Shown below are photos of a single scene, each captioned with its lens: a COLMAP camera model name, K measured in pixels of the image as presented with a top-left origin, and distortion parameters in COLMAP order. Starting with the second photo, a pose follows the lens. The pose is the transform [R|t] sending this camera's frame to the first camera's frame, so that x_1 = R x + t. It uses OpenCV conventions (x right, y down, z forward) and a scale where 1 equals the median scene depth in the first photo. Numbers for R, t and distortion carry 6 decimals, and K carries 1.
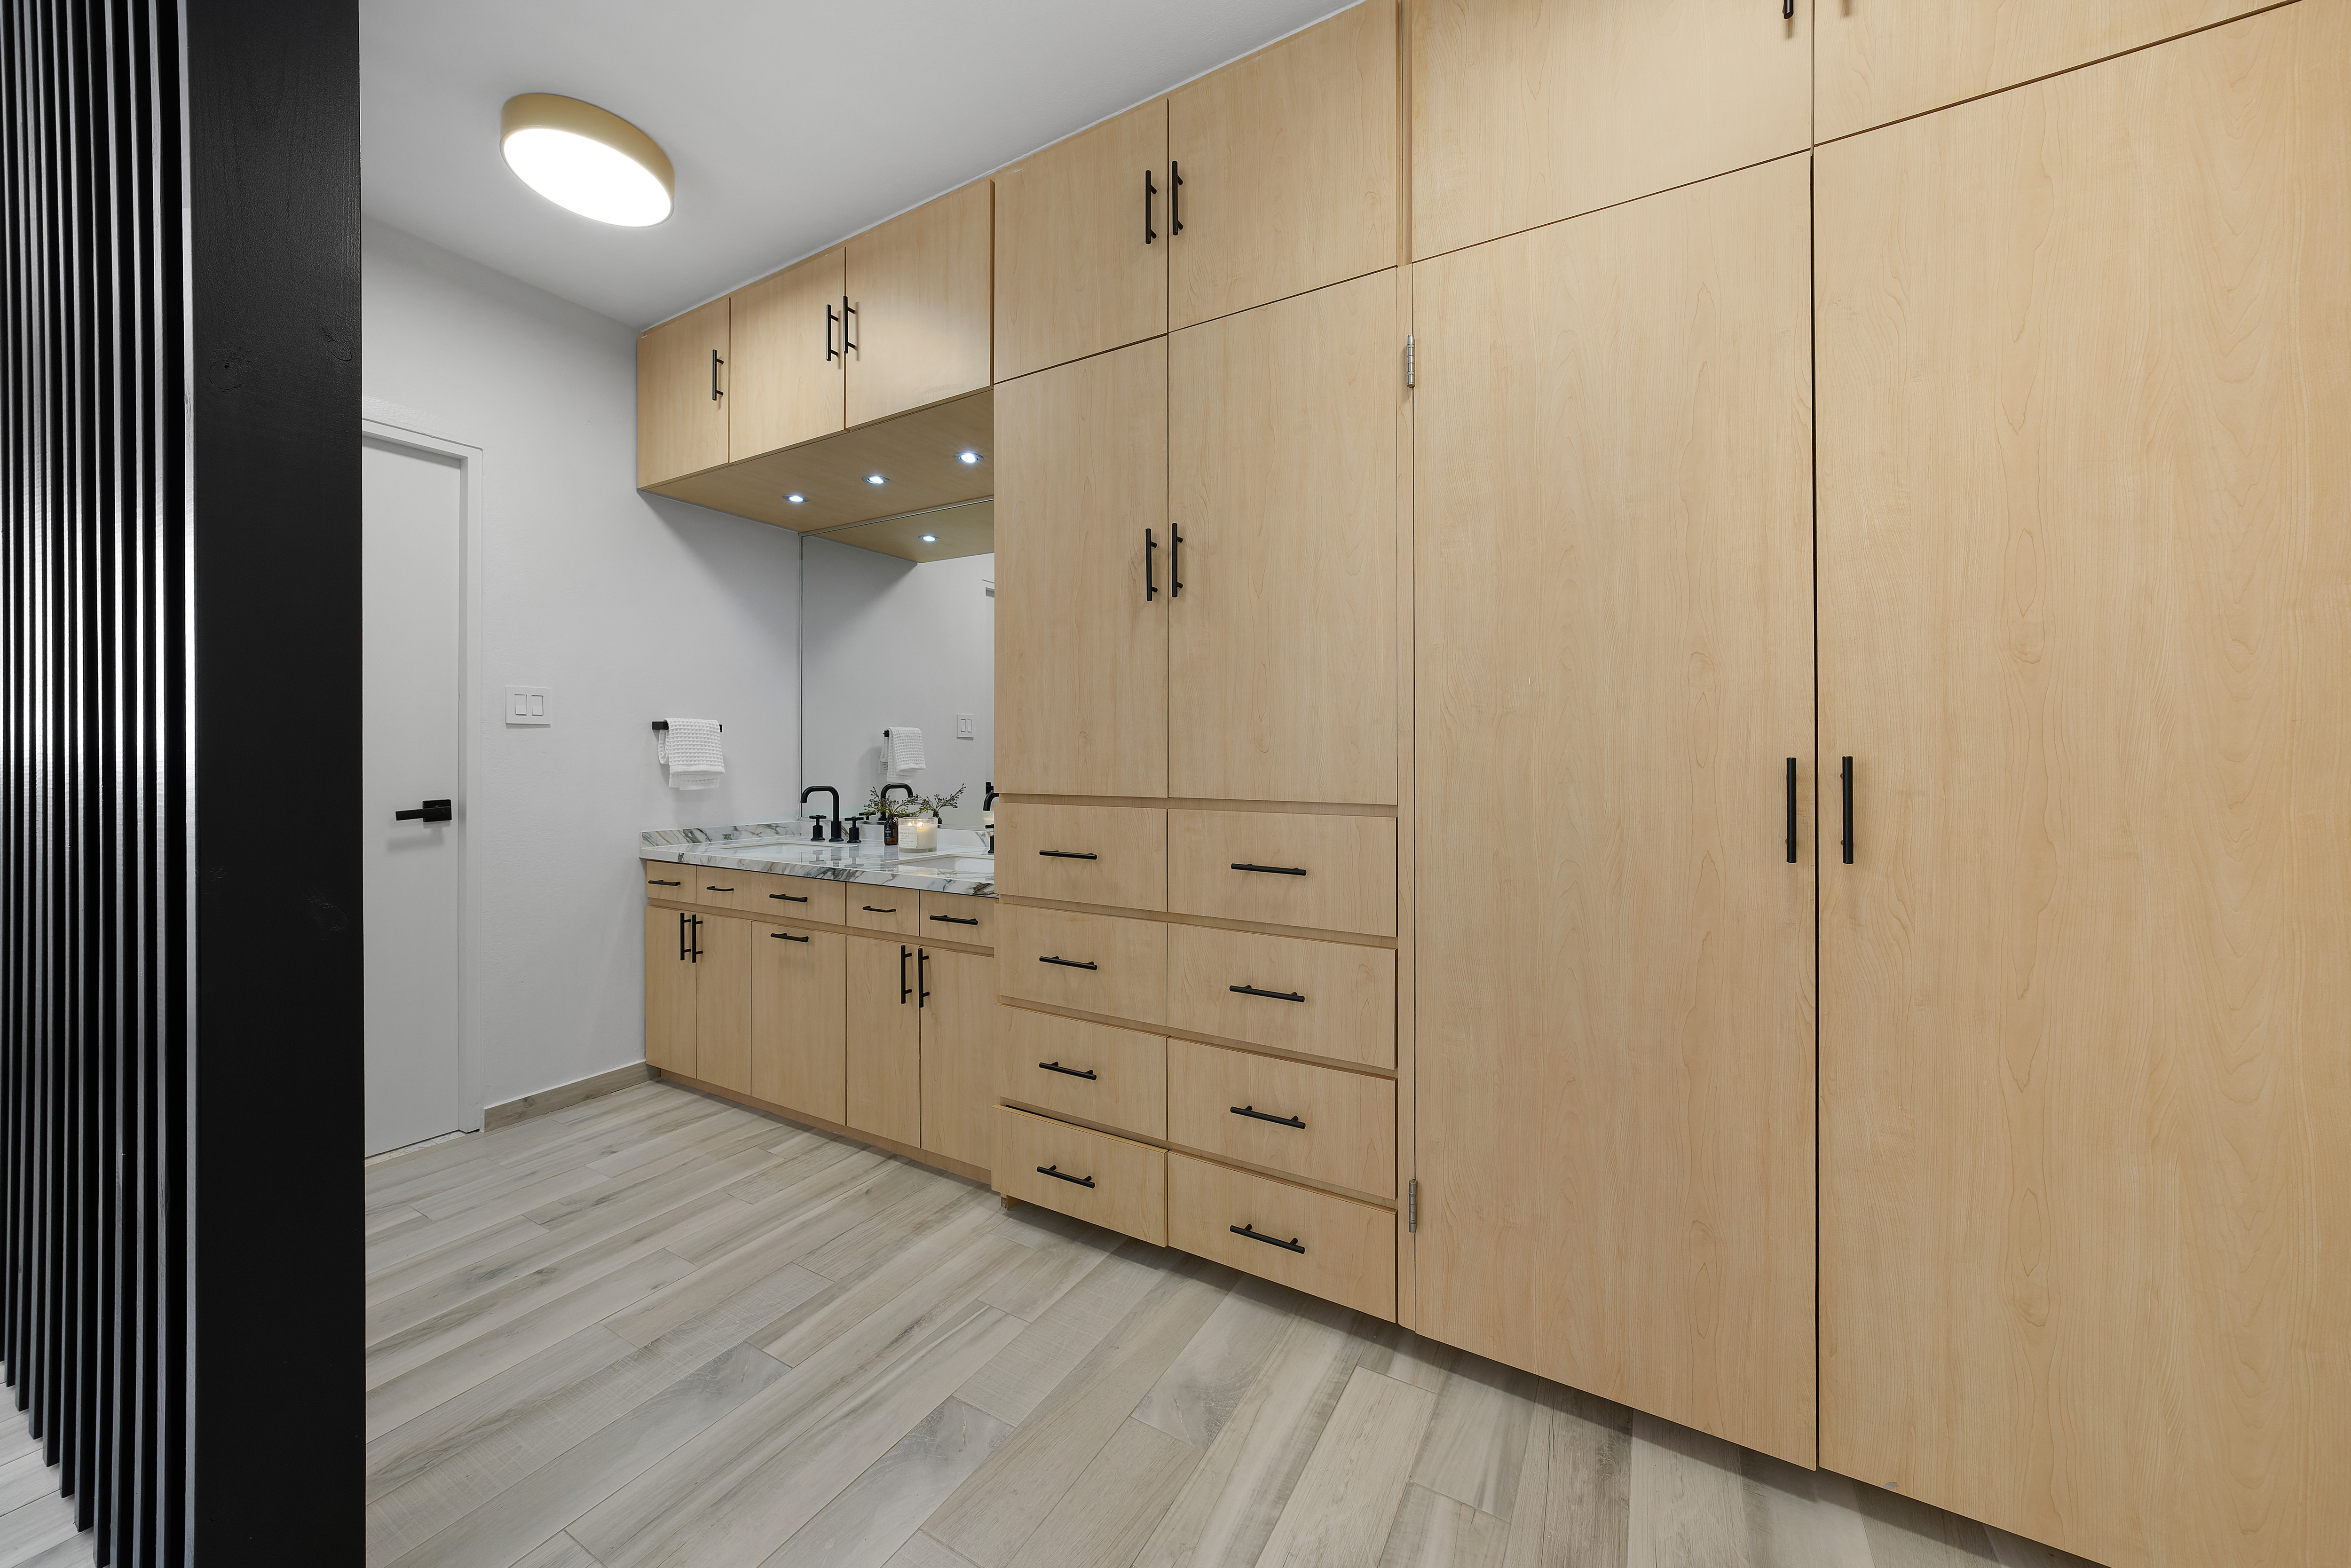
lens RADIAL K [[811.1, 0, 1189.3], [0, 811.1, 760.1], [0, 0, 1]] dist [0.000988, 0.000099]
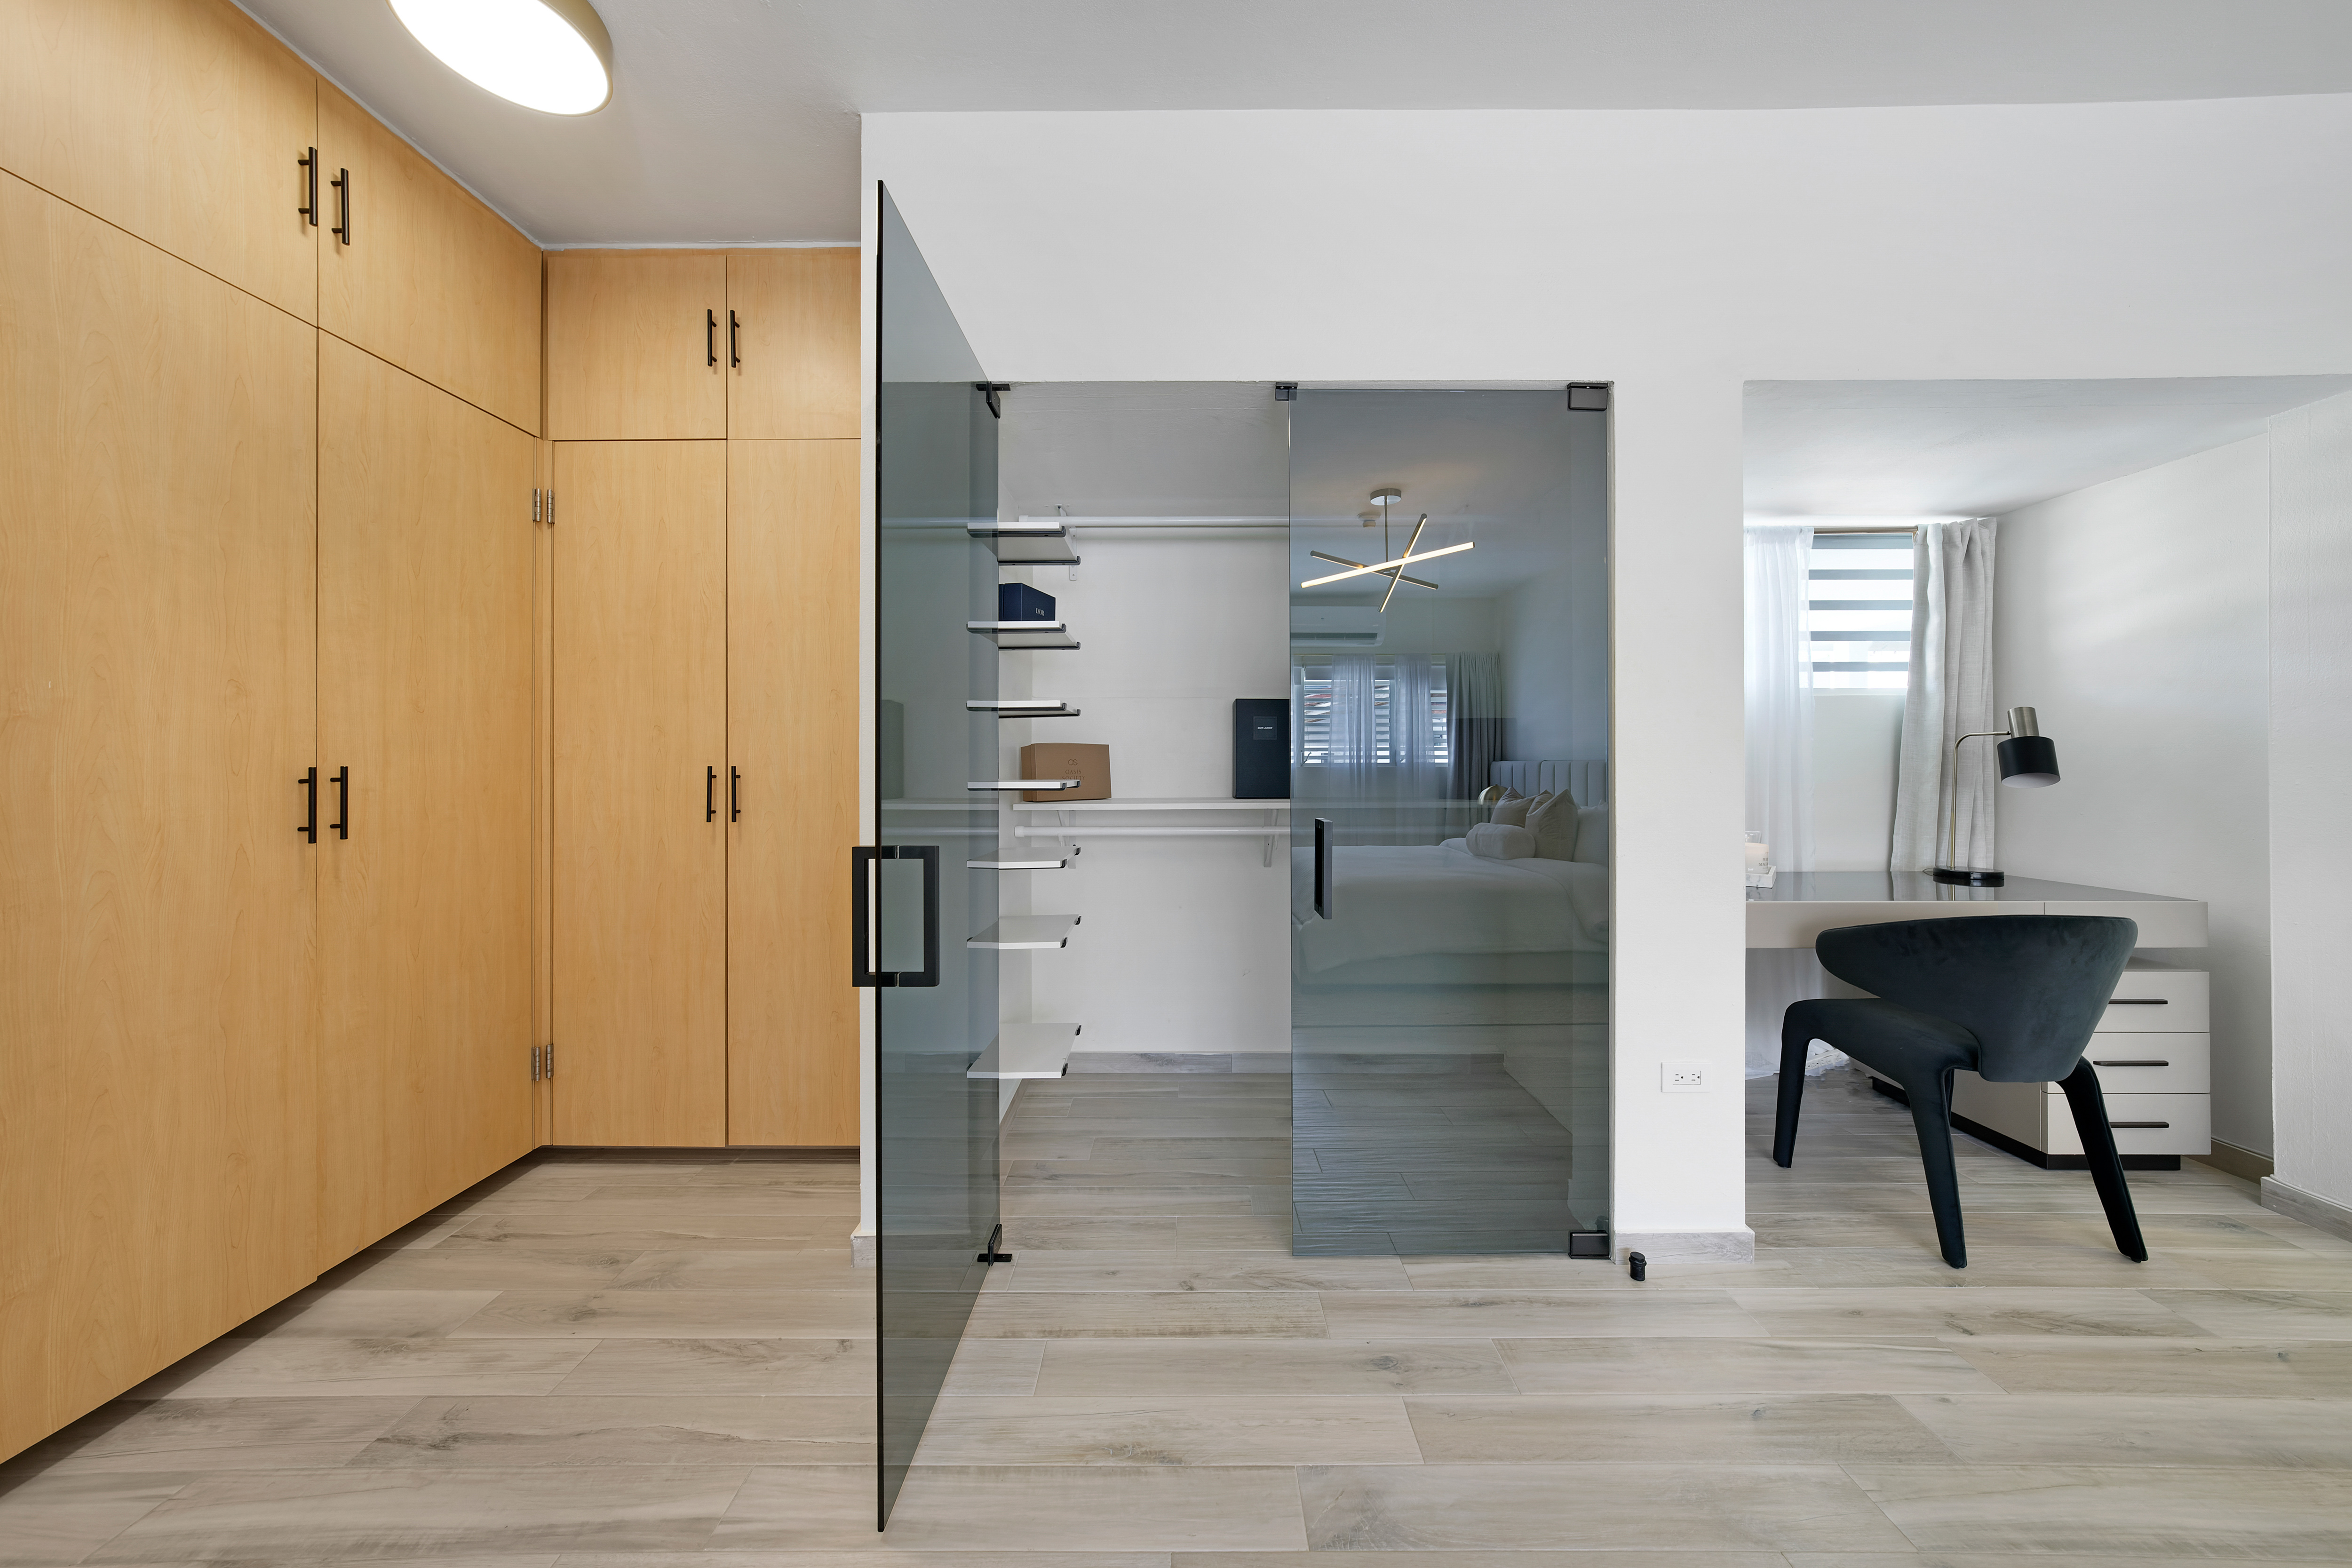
lens RADIAL K [[811.5, 0, 1186.7], [0, 811.5, 775.7], [0, 0, 1]] dist [0.000988, 0.000099]
pose [[-0.481546, -0.009958, 0.876364, -1.098651], [0.000484, 0.999932, 0.011628, -0.003450], [-0.876421, 0.006023, -0.481508, 0.341290]]
